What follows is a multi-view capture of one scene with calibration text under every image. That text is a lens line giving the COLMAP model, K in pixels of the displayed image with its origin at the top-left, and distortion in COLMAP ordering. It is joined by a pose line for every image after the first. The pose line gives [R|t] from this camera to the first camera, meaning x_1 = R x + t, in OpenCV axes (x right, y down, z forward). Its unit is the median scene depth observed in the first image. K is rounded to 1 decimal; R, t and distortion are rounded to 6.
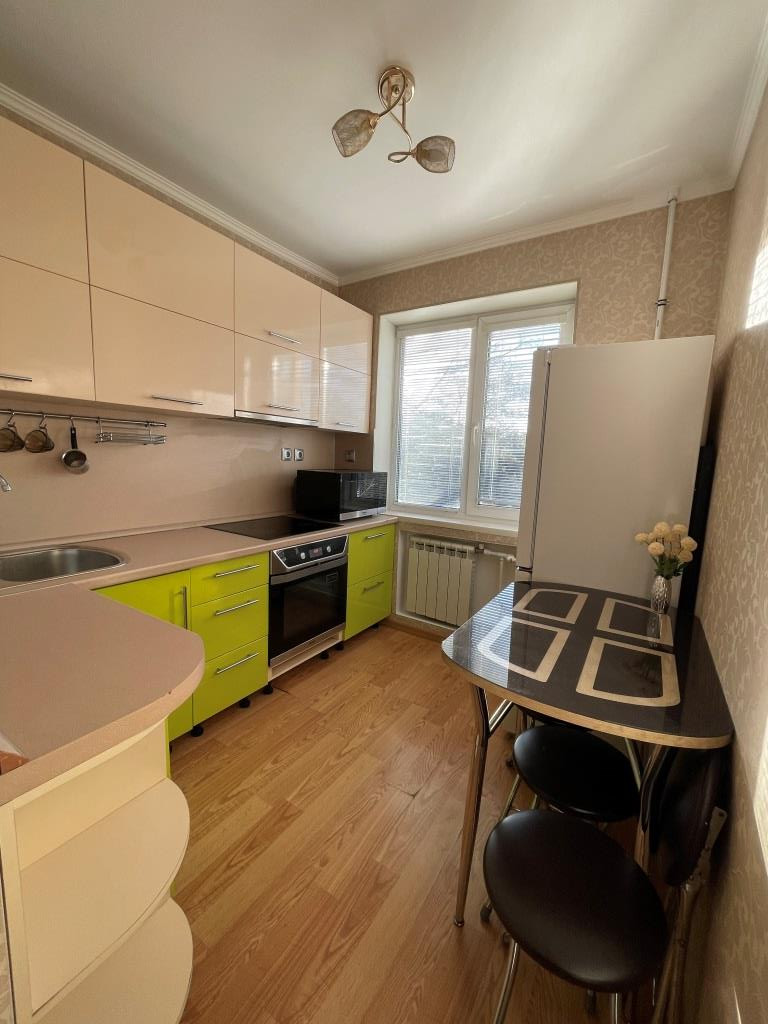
lens RADIAL K [[412.0, 0, 387.9], [0, 412.0, 510.2], [0, 0, 1]] dist [-0.003804, -0.000934]
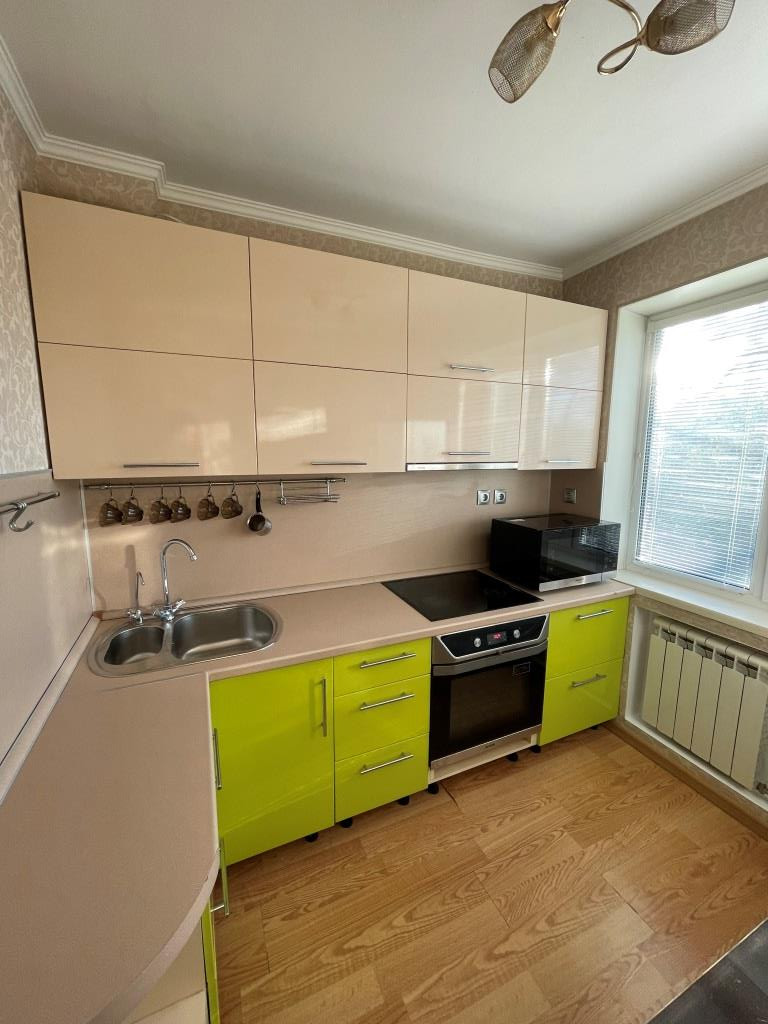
lens RADIAL K [[412.0, 0, 389.0], [0, 412.0, 509.6], [0, 0, 1]] dist [-0.003804, -0.000934]
pose [[0.835197, 0.045379, -0.548075, 0.069071], [-0.045306, 0.998880, 0.013665, -0.138341], [0.548081, 0.013418, 0.836318, 0.225227]]
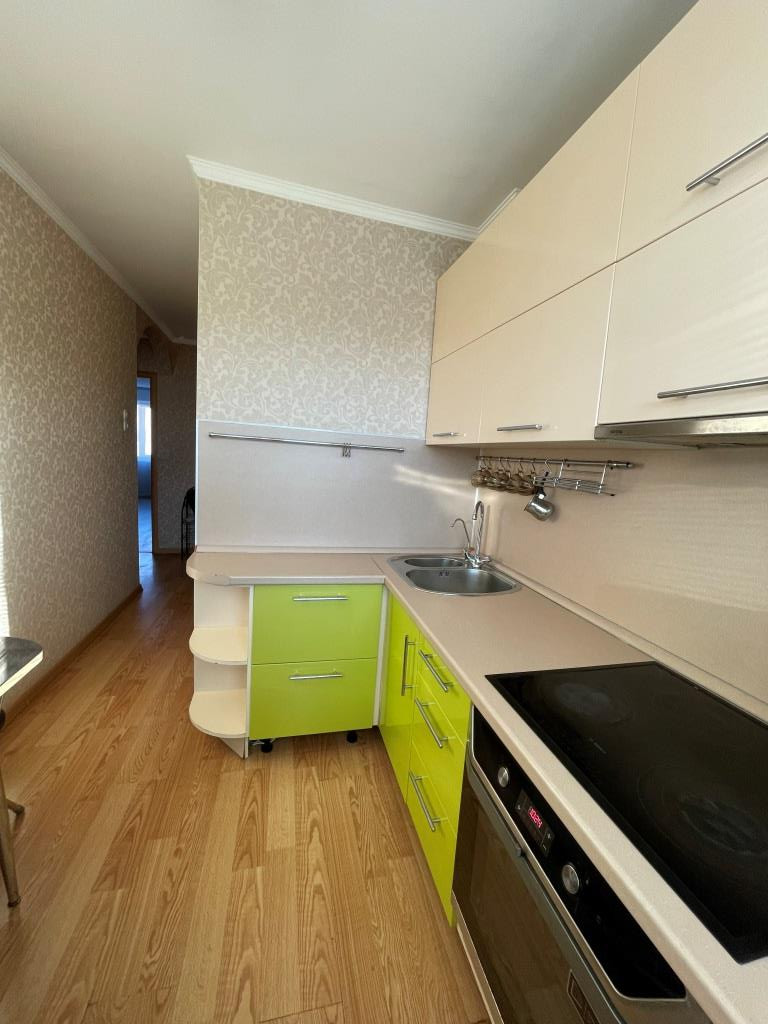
lens RADIAL K [[412.0, 0, 388.0], [0, 412.0, 508.4], [0, 0, 1]] dist [-0.003804, -0.000934]
pose [[-0.683149, 0.006389, -0.730251, 0.136571], [-0.192163, 0.963149, 0.188195, -0.170393], [0.704542, 0.268893, -0.656747, 1.035735]]
